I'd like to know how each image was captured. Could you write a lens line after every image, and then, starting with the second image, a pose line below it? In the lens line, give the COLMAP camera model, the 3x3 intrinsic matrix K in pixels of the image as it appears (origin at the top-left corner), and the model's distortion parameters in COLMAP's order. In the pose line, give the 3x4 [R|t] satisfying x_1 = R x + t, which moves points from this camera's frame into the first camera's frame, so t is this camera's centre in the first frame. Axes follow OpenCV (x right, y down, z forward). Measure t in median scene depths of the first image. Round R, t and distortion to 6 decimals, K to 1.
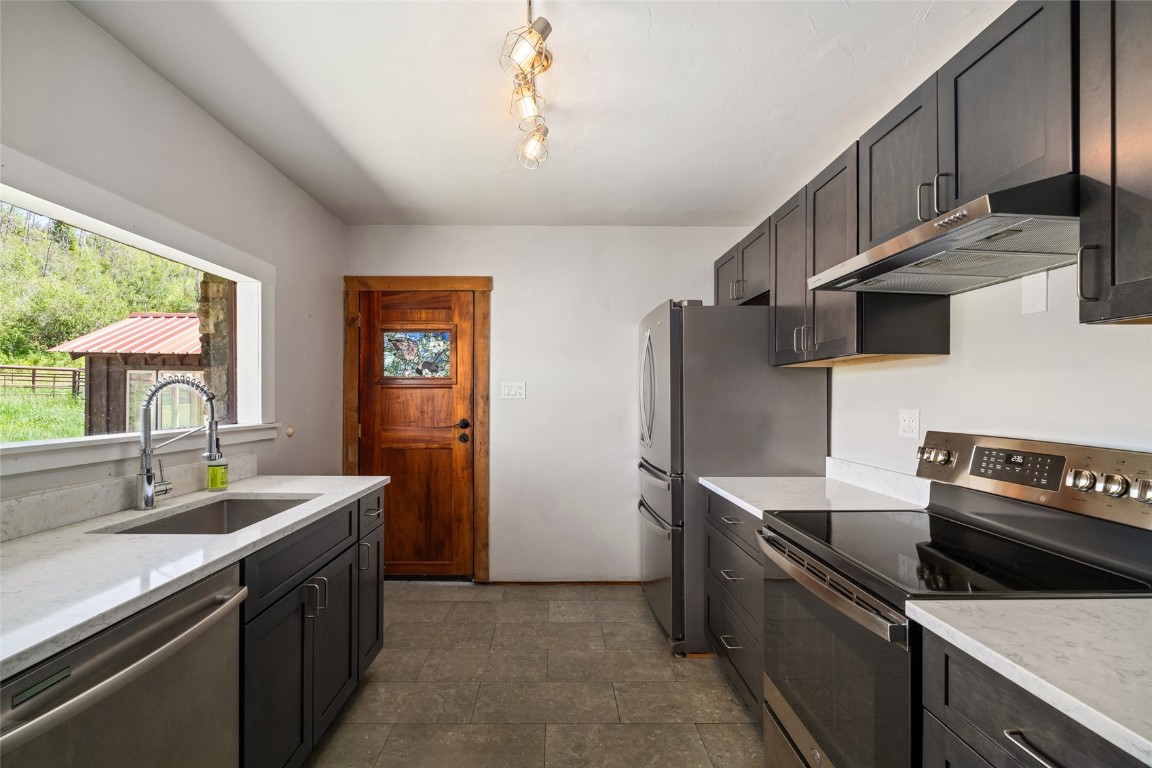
lens RADIAL K [[524.4, 0, 545.2], [0, 524.4, 397.6], [0, 0, 1]] dist [-0.012259, 0.001113]
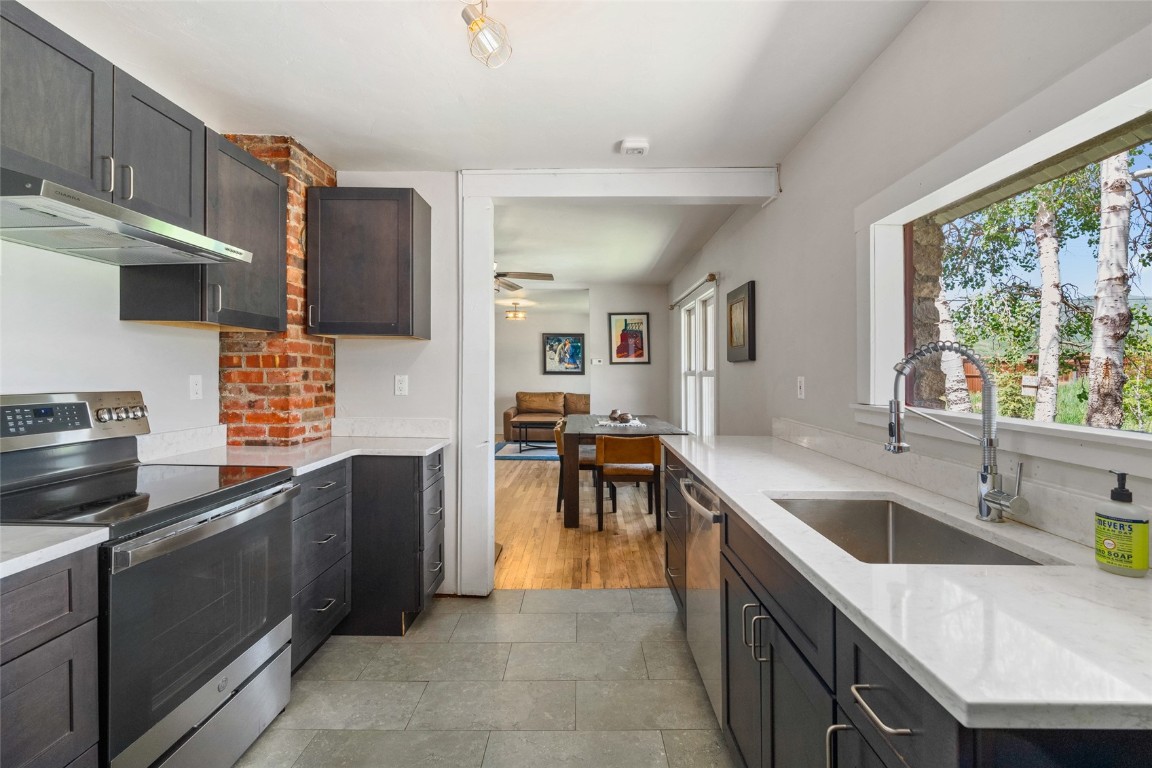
lens RADIAL K [[524.4, 0, 576.2], [0, 524.4, 377.0], [0, 0, 1]] dist [-0.012259, 0.001113]
pose [[-0.999831, -0.017163, -0.006570, -0.117403], [-0.017240, 0.999781, 0.011866, 0.004604], [0.006365, 0.011977, -0.999908, 1.036710]]
